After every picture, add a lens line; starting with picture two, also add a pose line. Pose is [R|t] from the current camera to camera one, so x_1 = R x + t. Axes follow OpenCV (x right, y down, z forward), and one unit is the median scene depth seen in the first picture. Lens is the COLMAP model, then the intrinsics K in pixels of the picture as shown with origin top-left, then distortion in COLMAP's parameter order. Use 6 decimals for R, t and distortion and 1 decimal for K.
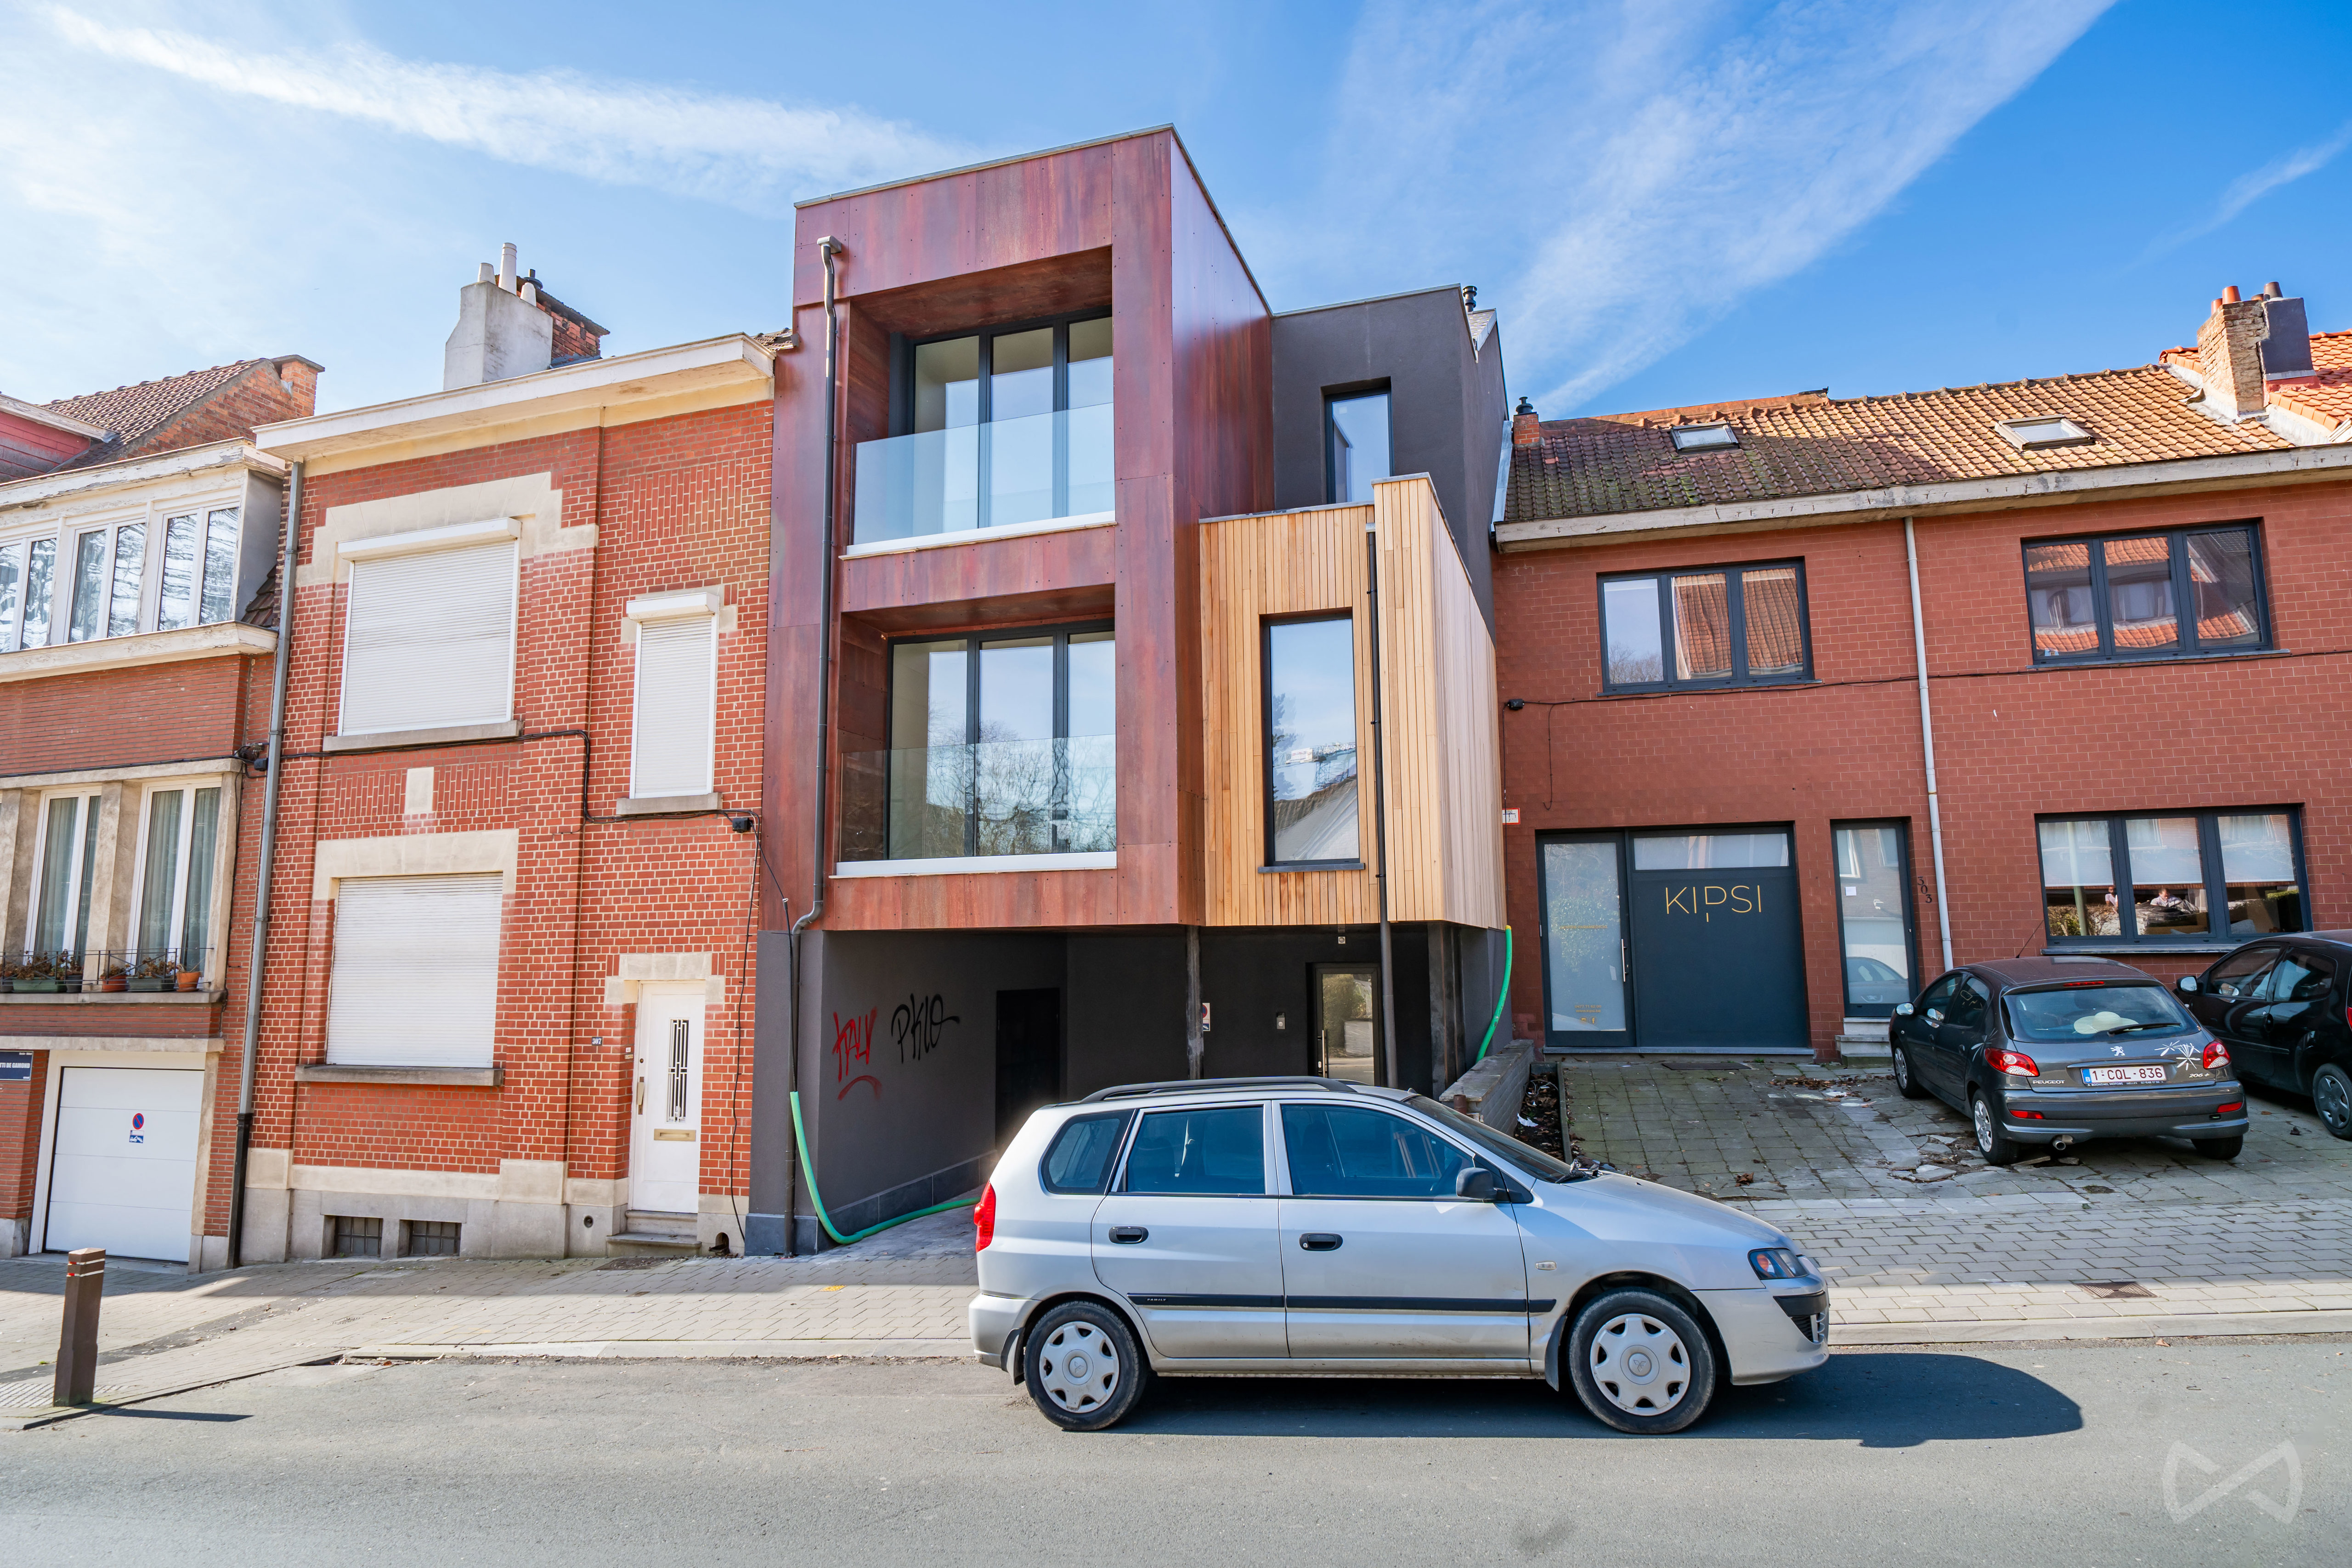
lens RADIAL K [[1449.5, 0, 1176.0], [0, 1449.5, 784.0], [0, 0, 1]] dist [0.002367, -0.003899]
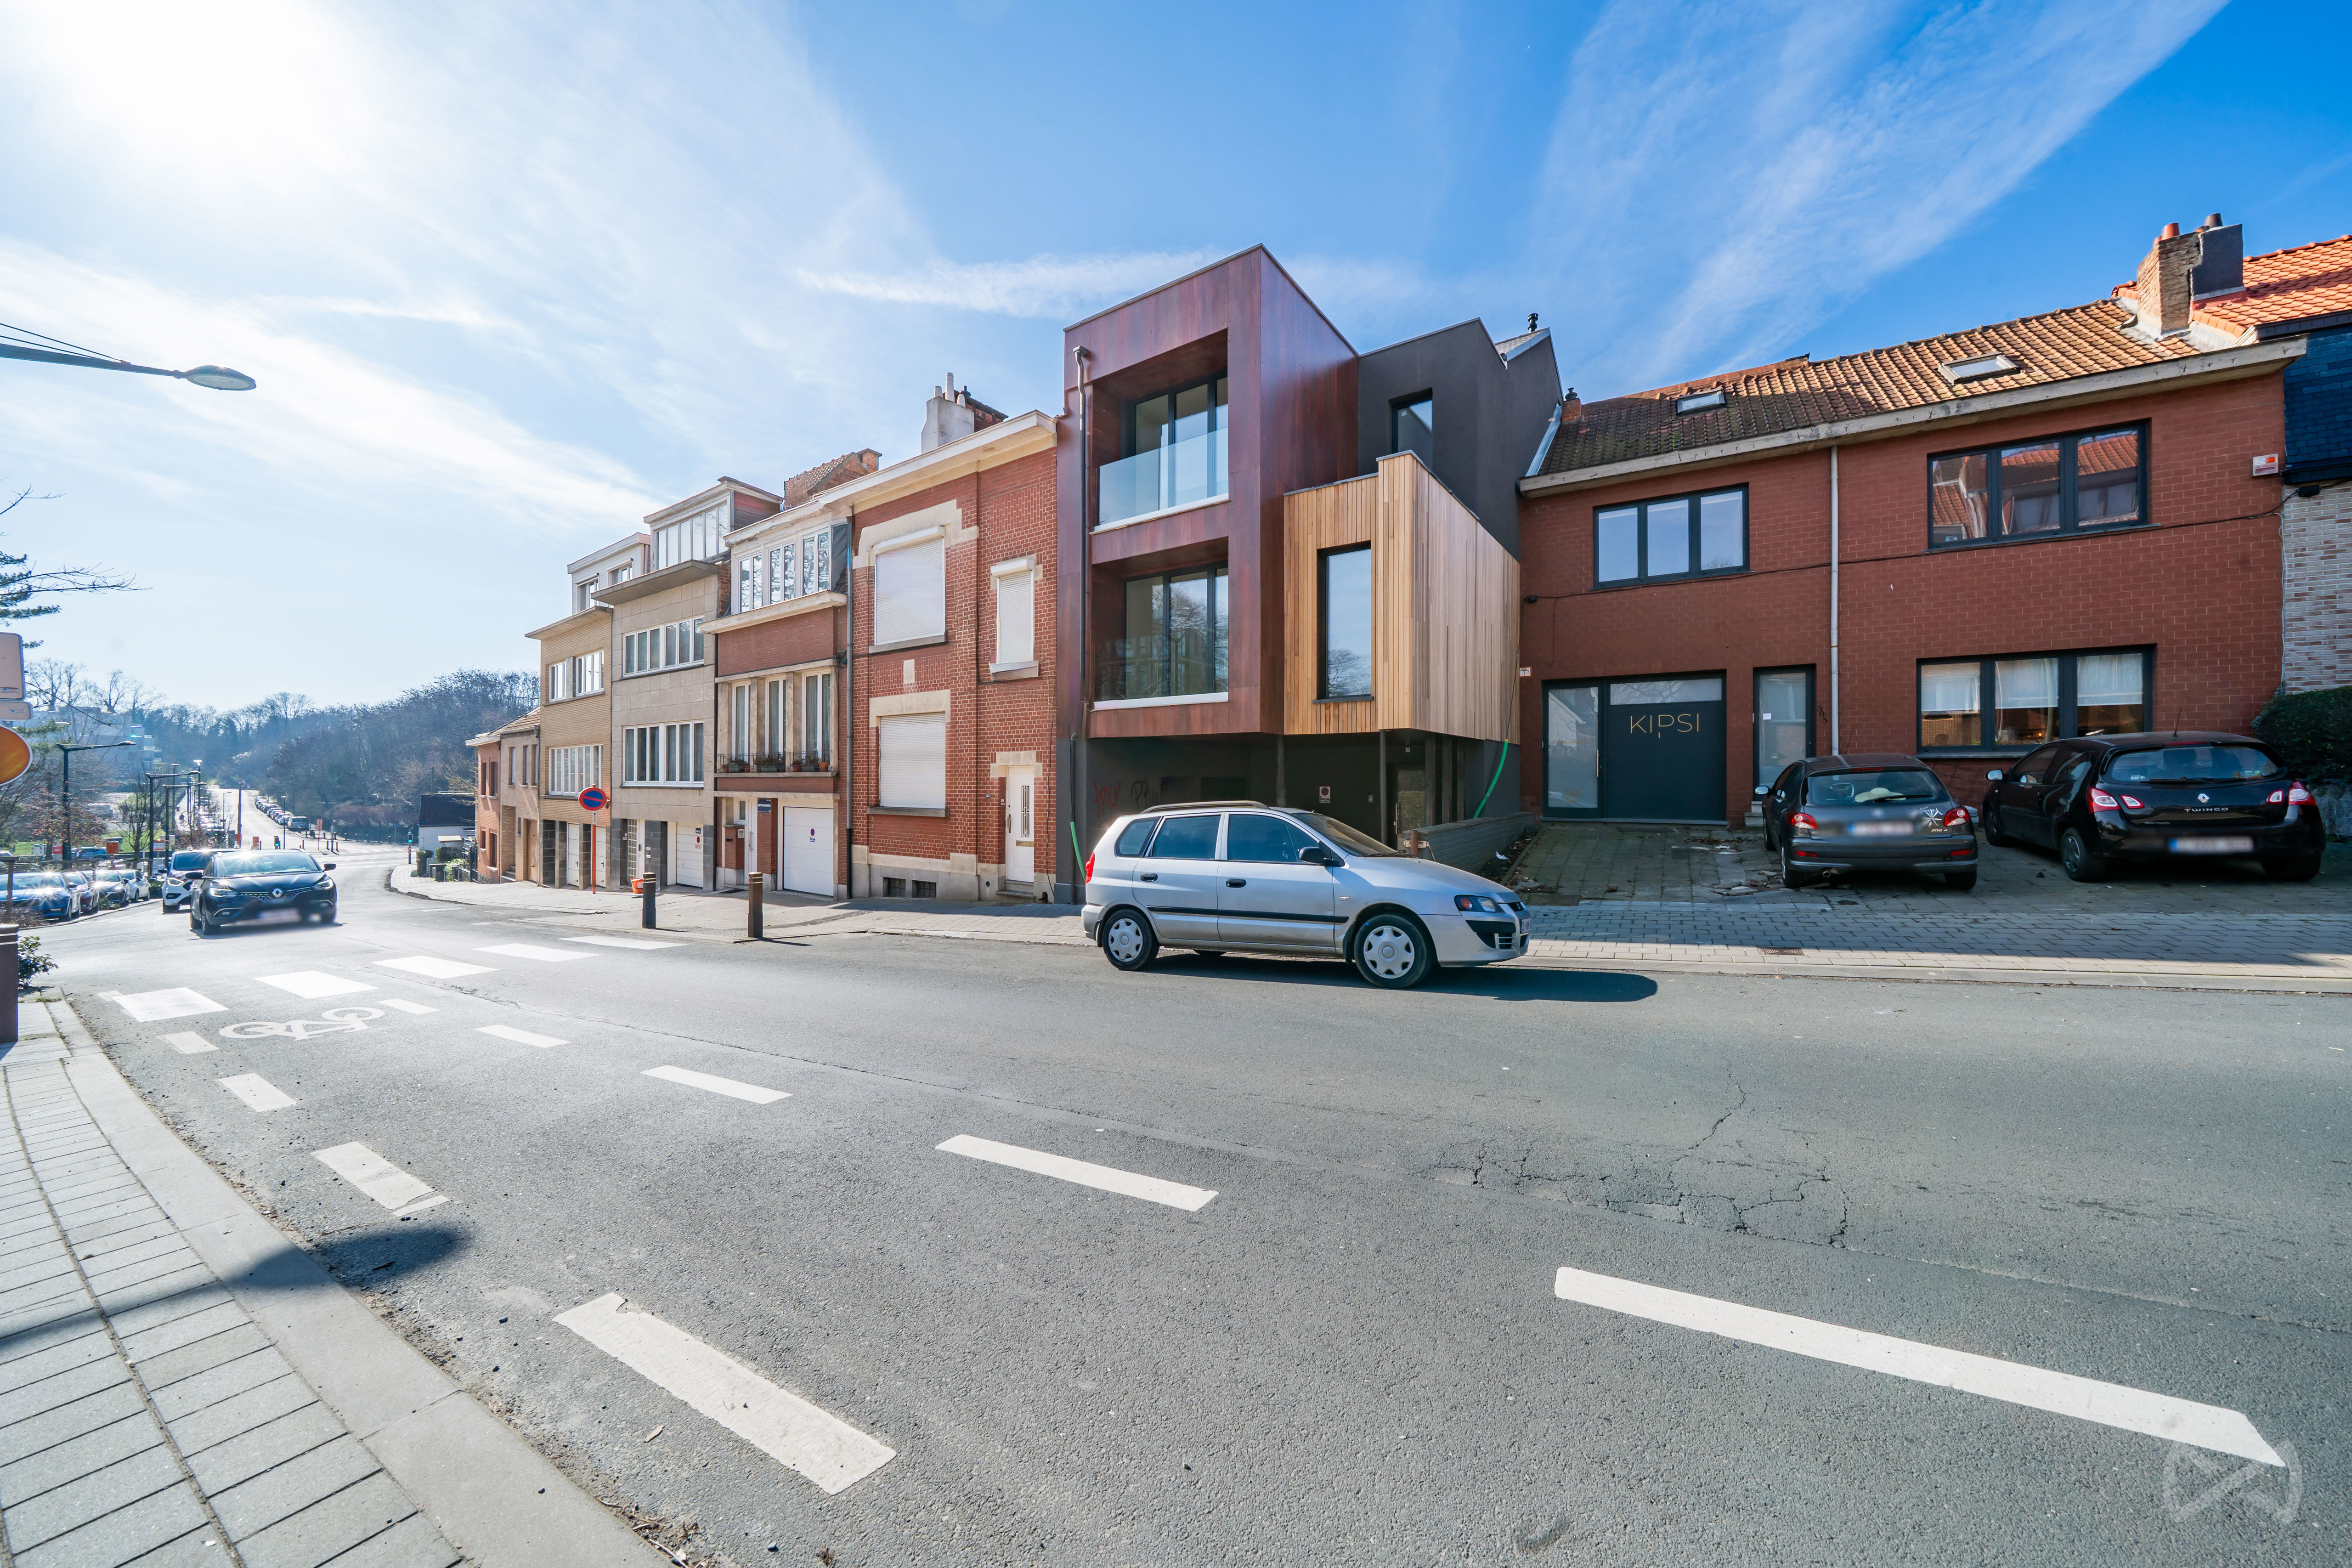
lens RADIAL K [[886.5, 0, 1173.9], [0, 886.5, 815.5], [0, 0, 1]] dist [-0.009863, 0.000391]
pose [[0.947270, 0.022756, -0.319628, 0.202771], [0.025707, 0.988863, 0.146589, 0.029336], [0.319404, -0.147077, 0.936135, -0.050637]]
